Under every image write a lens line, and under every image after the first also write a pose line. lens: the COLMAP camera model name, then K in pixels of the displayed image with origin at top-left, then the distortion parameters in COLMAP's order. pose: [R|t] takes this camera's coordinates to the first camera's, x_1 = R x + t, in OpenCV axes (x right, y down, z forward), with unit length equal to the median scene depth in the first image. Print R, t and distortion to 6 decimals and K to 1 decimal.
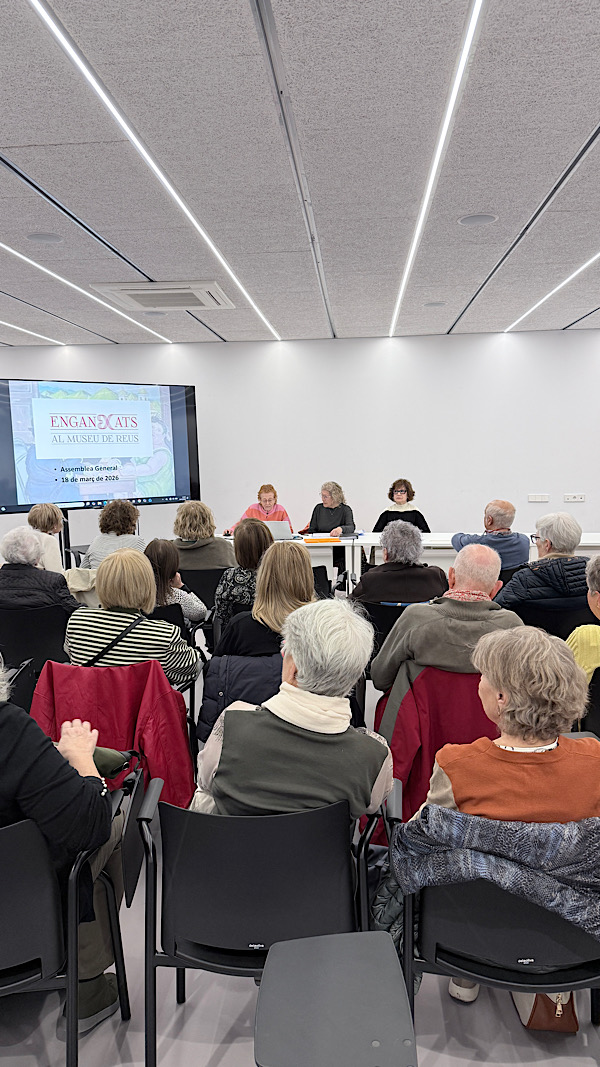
lens RADIAL K [[727.0, 0, 307.2], [0, 727.0, 550.2], [0, 0, 1]] dist [0.044681, -0.000127]
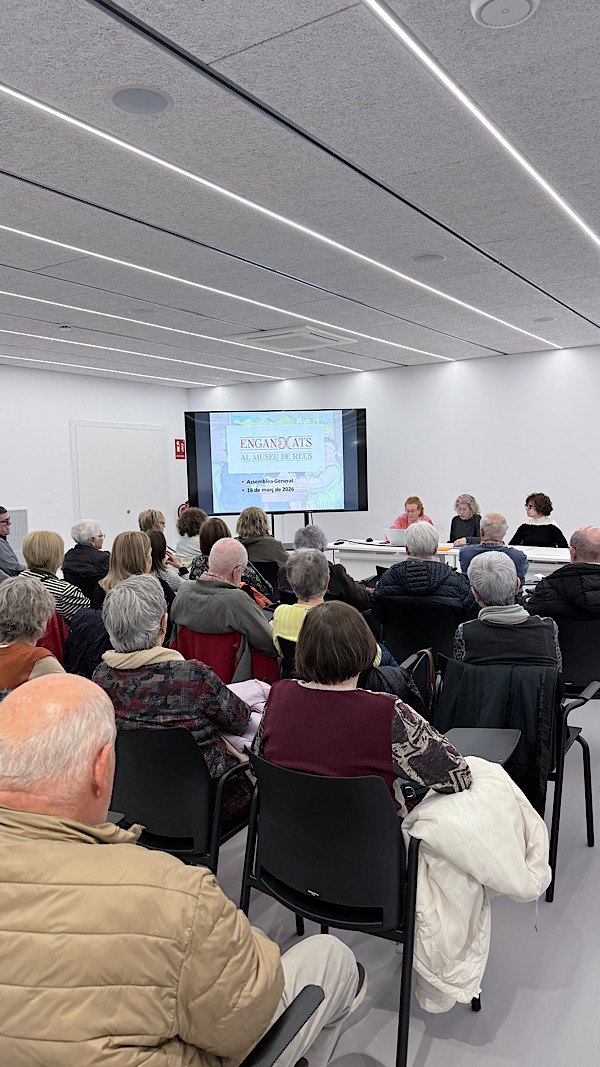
lens RADIAL K [[748.4, 0, 300.0], [0, 748.4, 533.5], [0, 0, 1]] dist [0.105768, -0.001155]
pose [[0.864499, 0.040286, -0.501018, 0.367913], [-0.061749, 0.997745, -0.026321, 0.004516], [0.498828, 0.053692, 0.865037, -0.046332]]
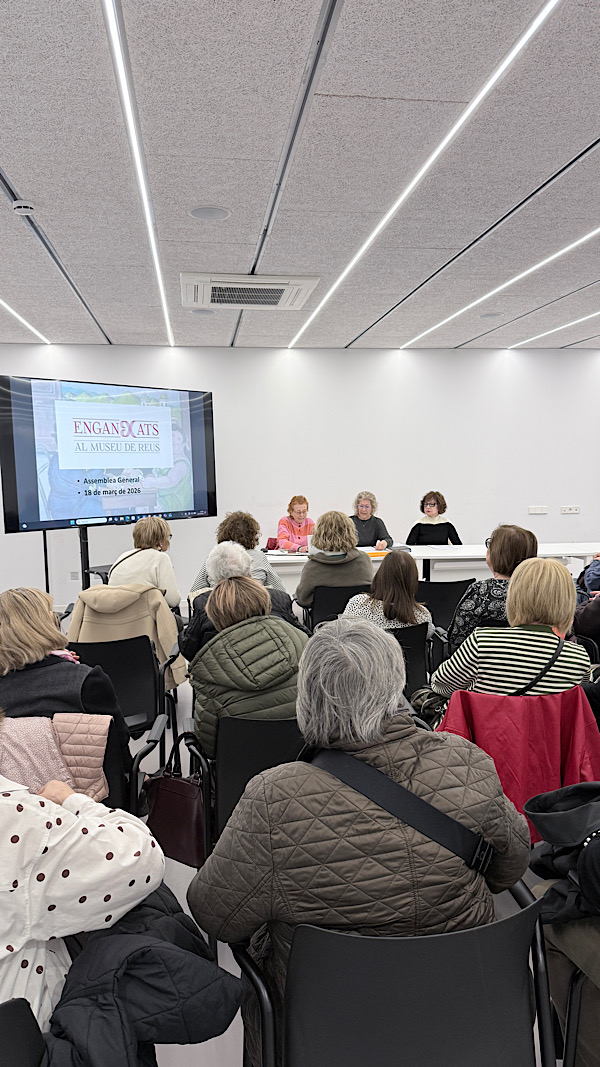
lens RADIAL K [[748.4, 0, 300.0], [0, 748.4, 533.5], [0, 0, 1]] dist [0.105768, -0.001155]
pose [[0.974110, -0.013687, 0.225661, -0.280029], [0.023389, 0.998911, -0.040375, -0.003659], [-0.224863, 0.044608, 0.973369, 0.050342]]
